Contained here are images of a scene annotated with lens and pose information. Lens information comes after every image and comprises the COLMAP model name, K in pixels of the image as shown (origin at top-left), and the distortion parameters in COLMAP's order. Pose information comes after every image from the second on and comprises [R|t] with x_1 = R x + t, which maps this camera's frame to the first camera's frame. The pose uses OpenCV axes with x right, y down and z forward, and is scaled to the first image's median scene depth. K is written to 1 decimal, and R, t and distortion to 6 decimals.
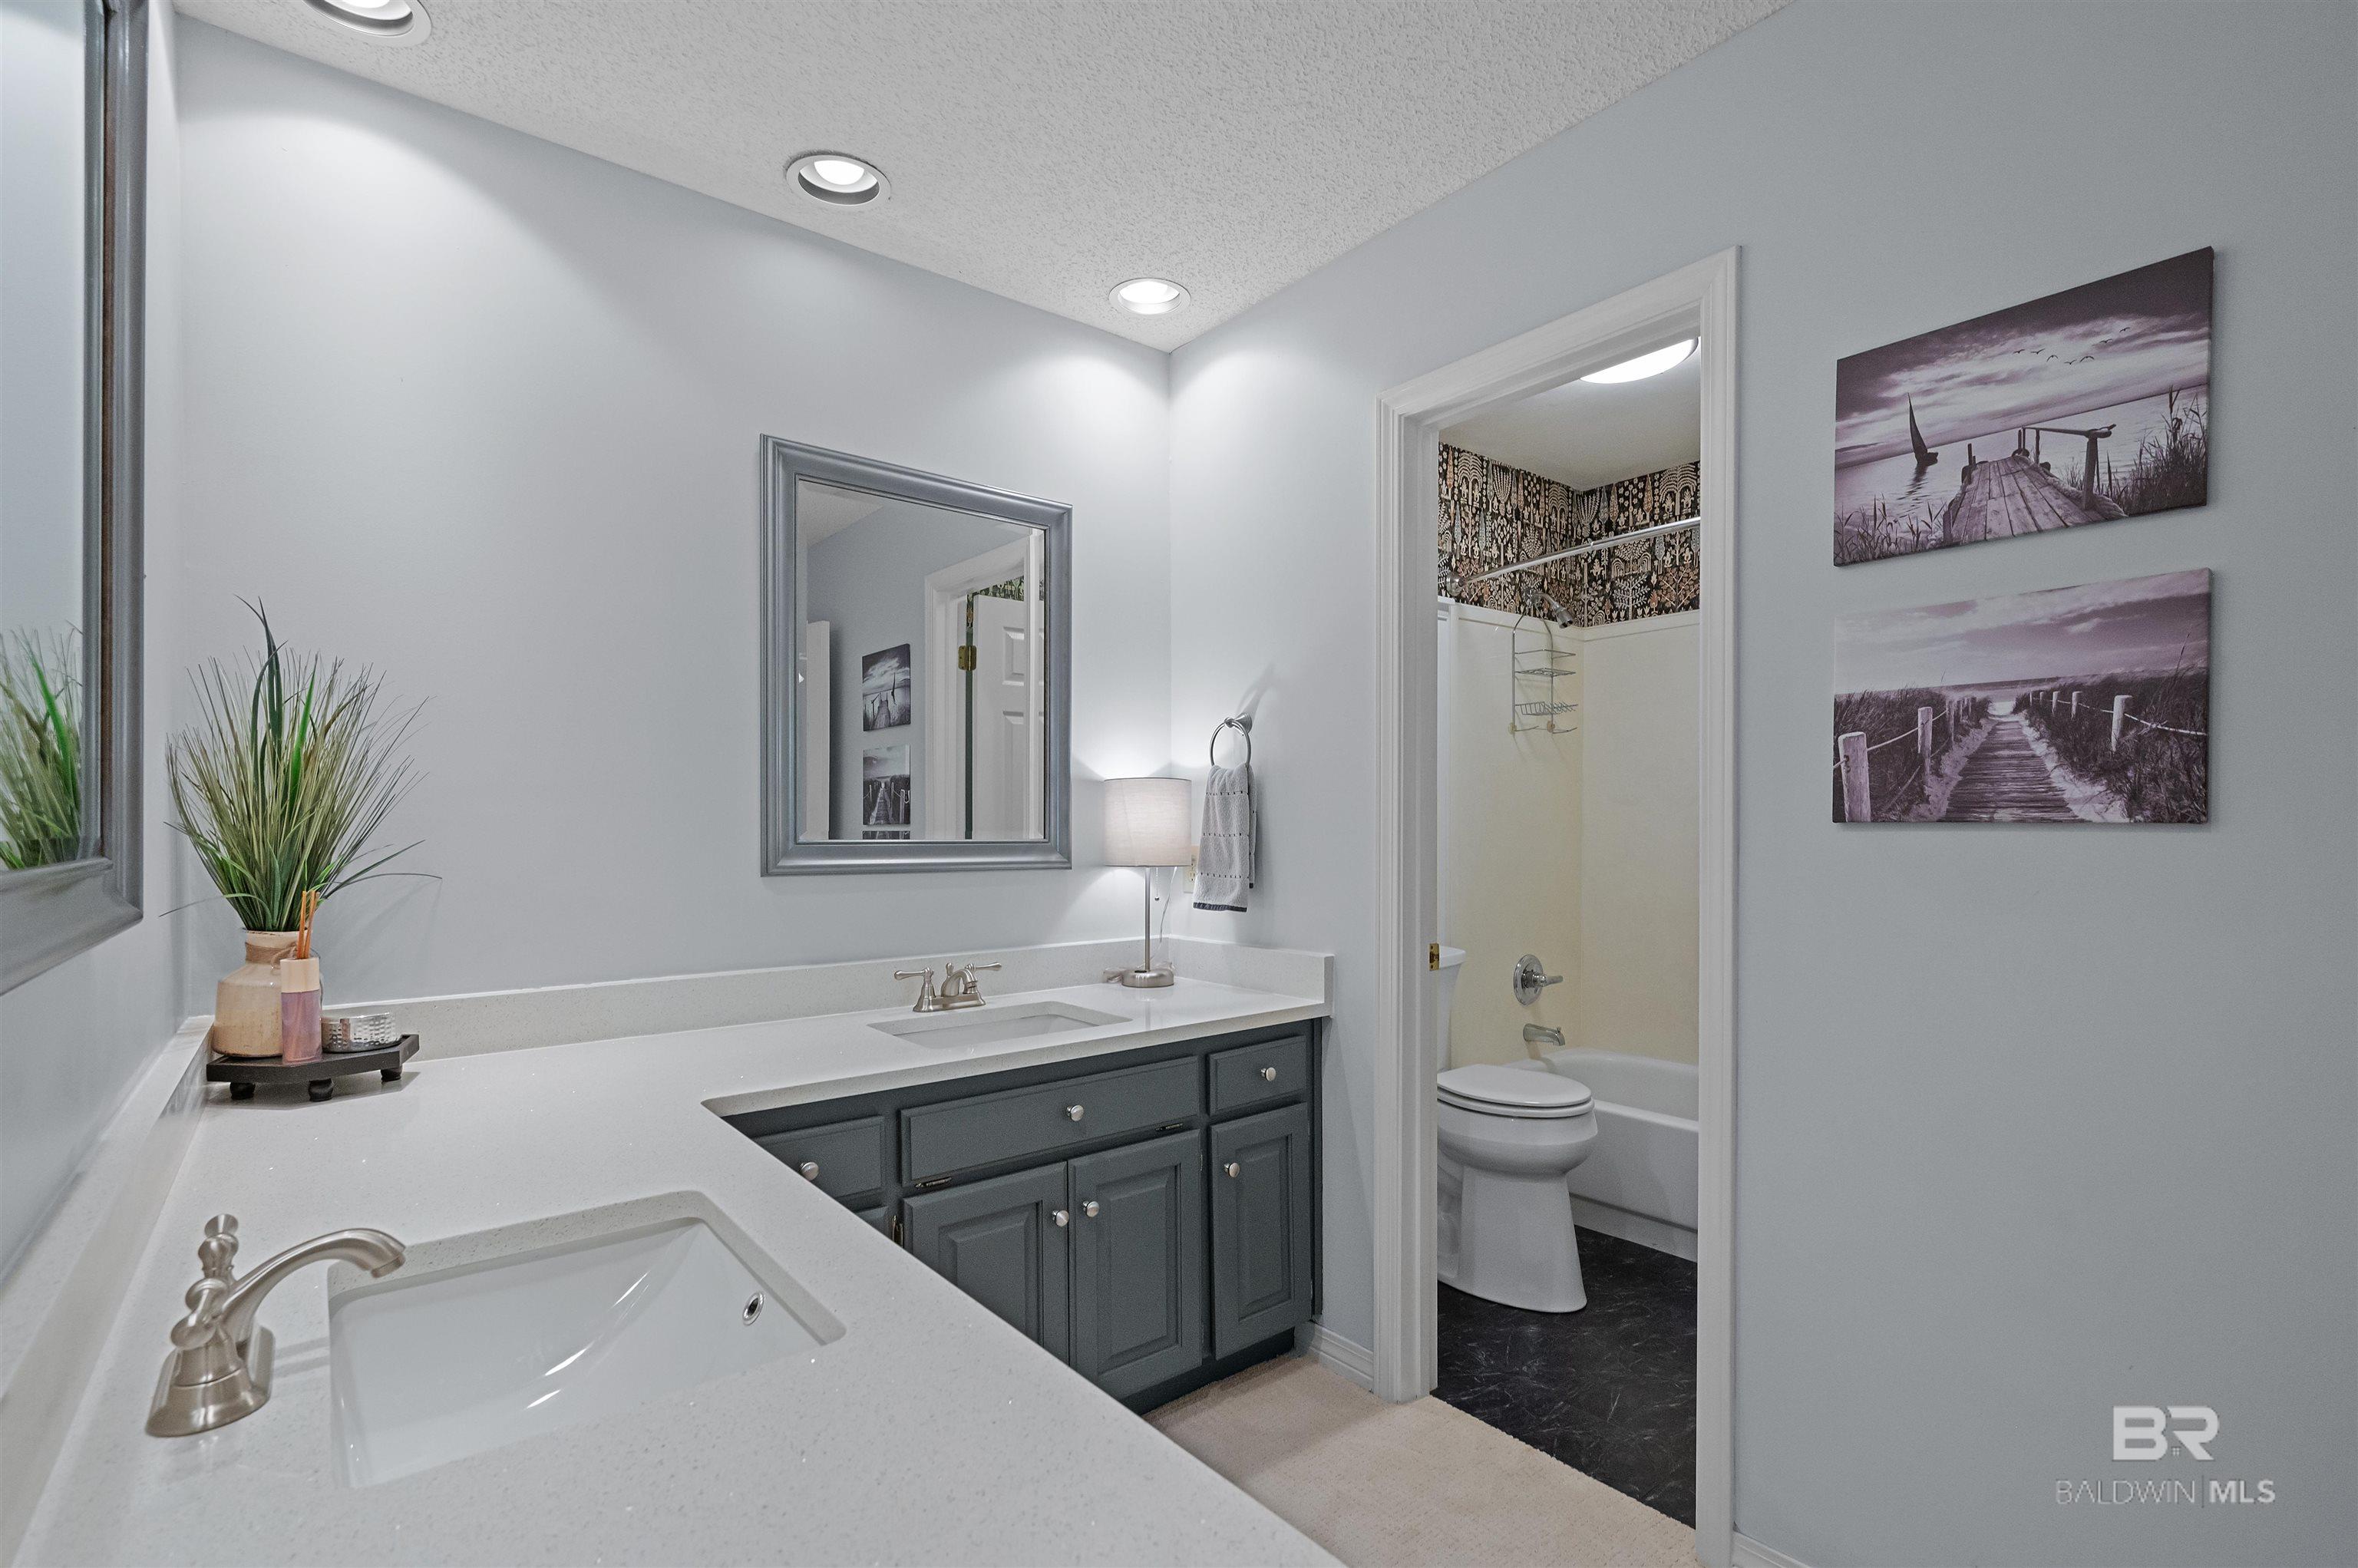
lens RADIAL K [[1082.7, 0, 1220.2], [0, 1082.7, 834.6], [0, 0, 1]] dist [0.000420, -0.000467]
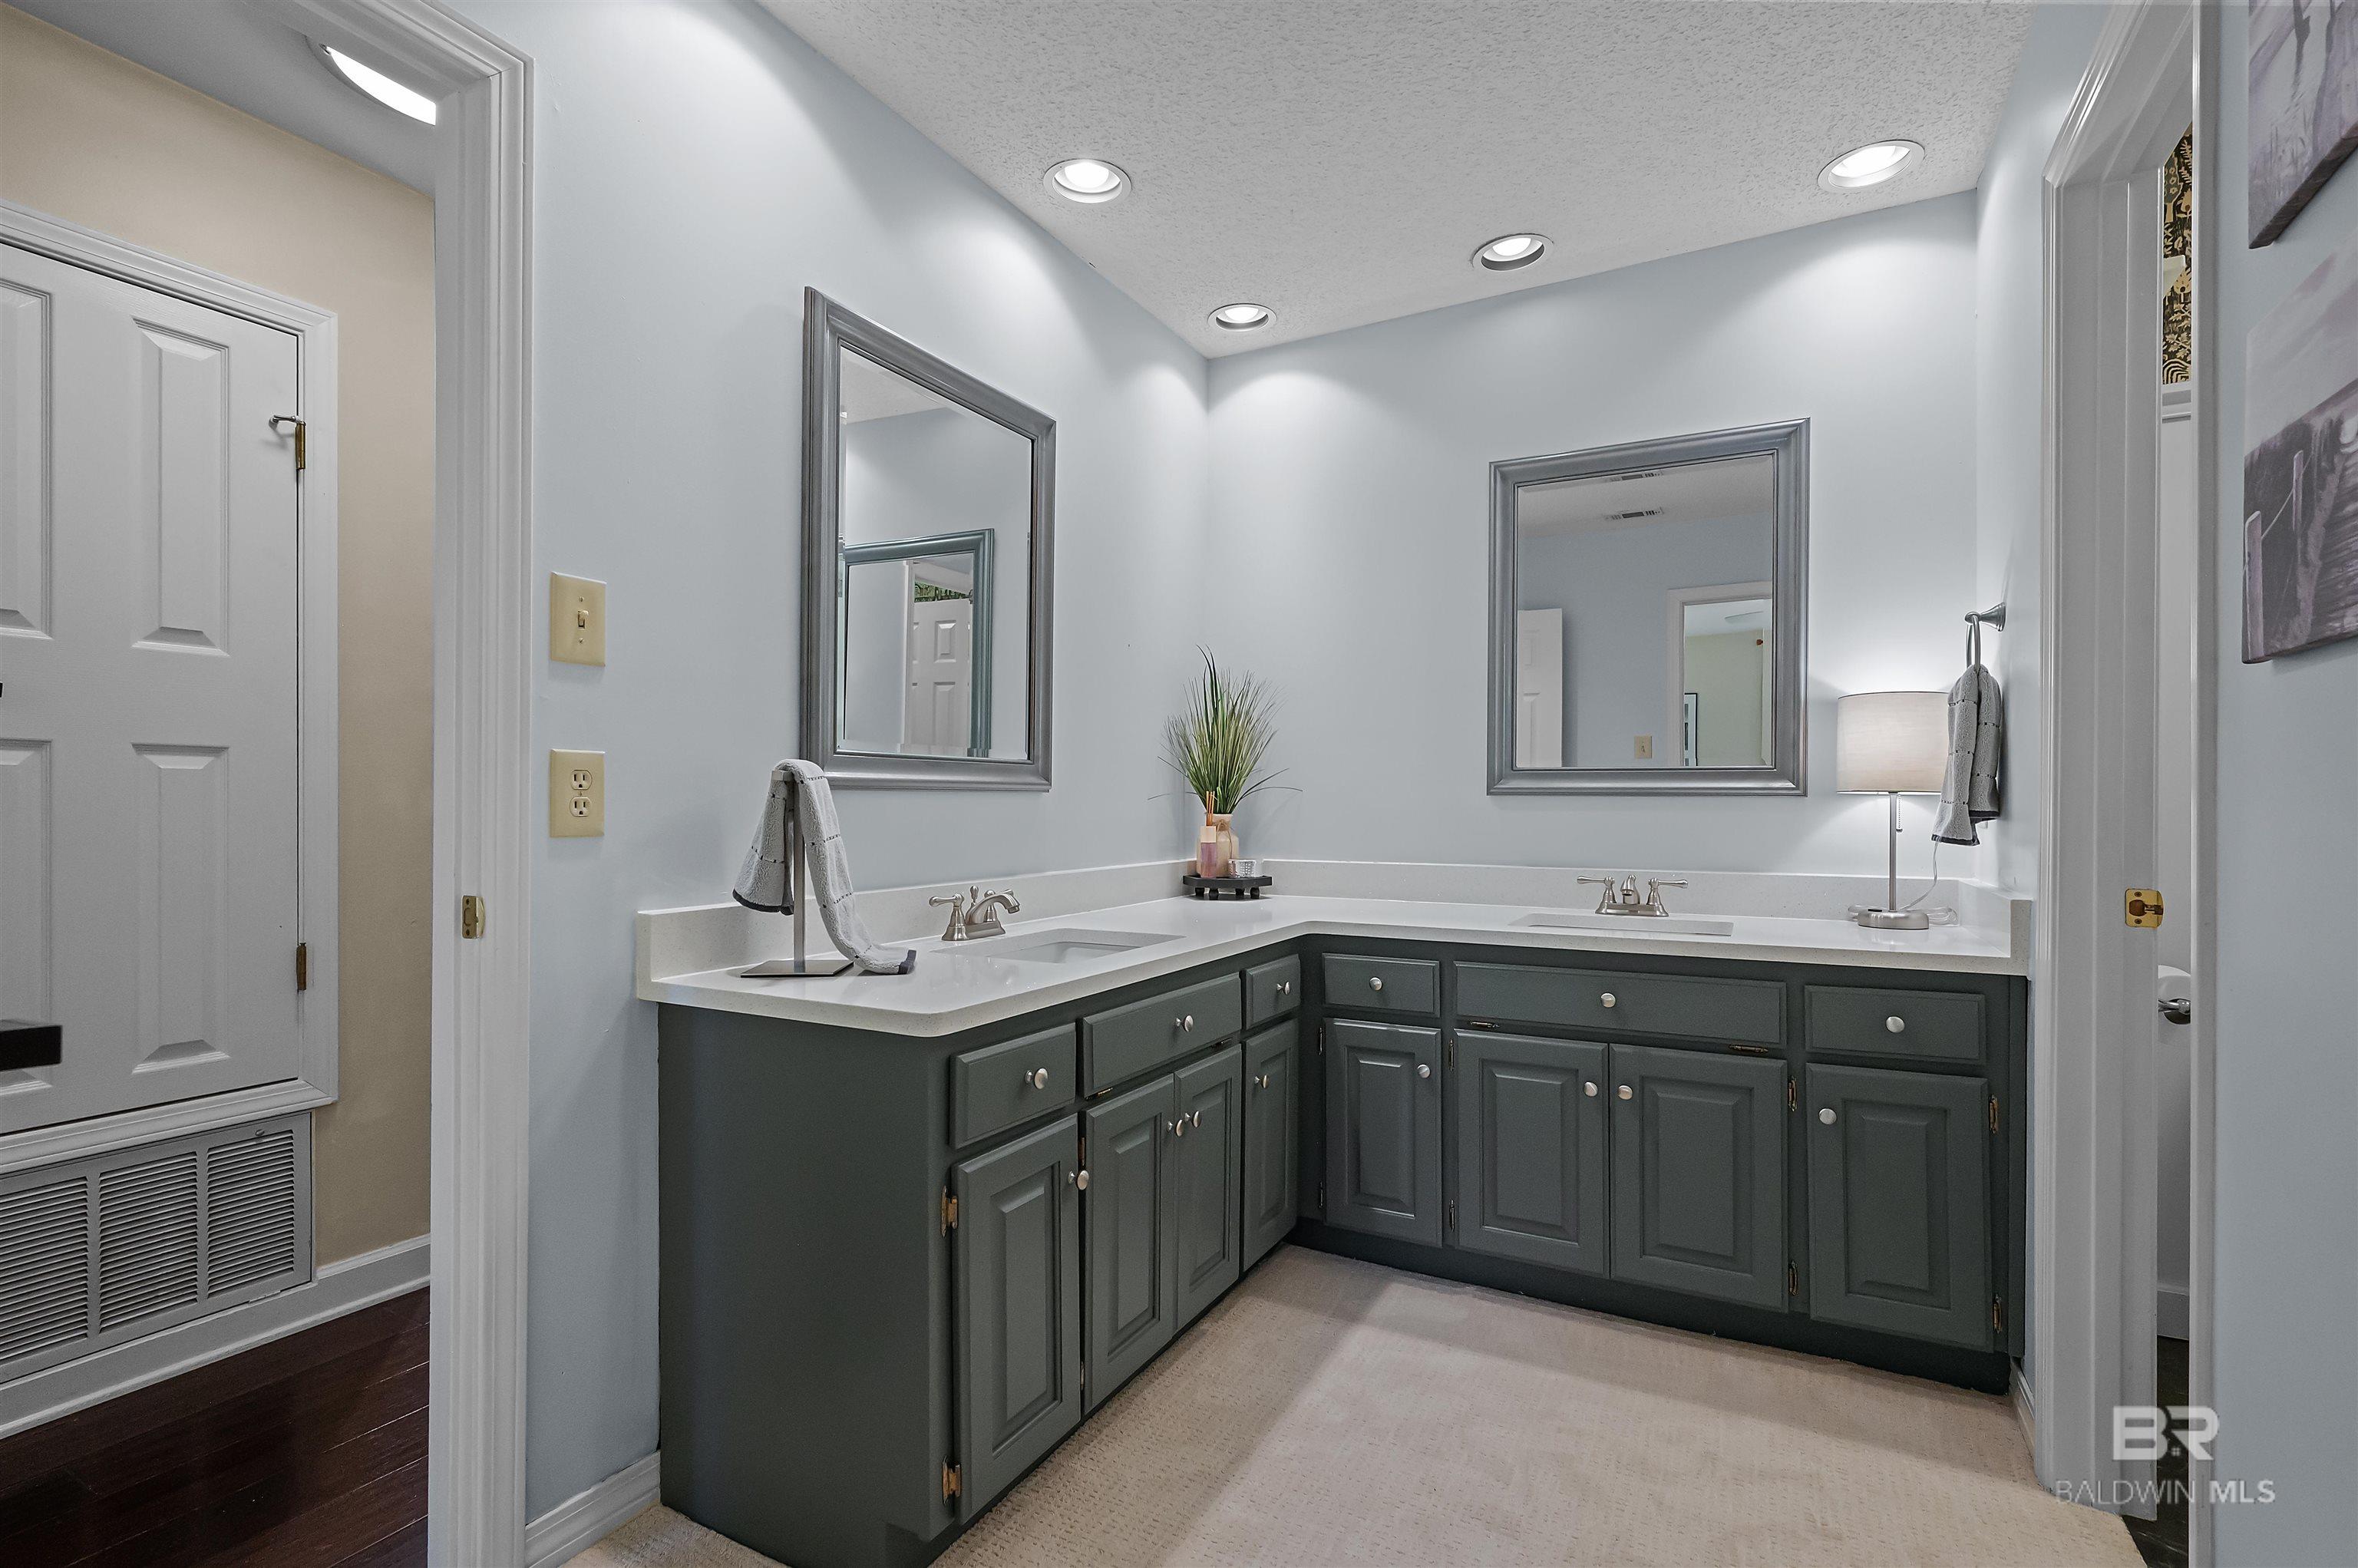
lens RADIAL K [[1082.7, 0, 1172.2], [0, 1082.7, 796.2], [0, 0, 1]] dist [0.000420, -0.000467]
pose [[0.359143, -0.006413, -0.933261, 0.643478], [-0.004735, 0.999951, -0.008694, 0.049766], [0.933271, 0.007542, 0.359095, 0.151858]]
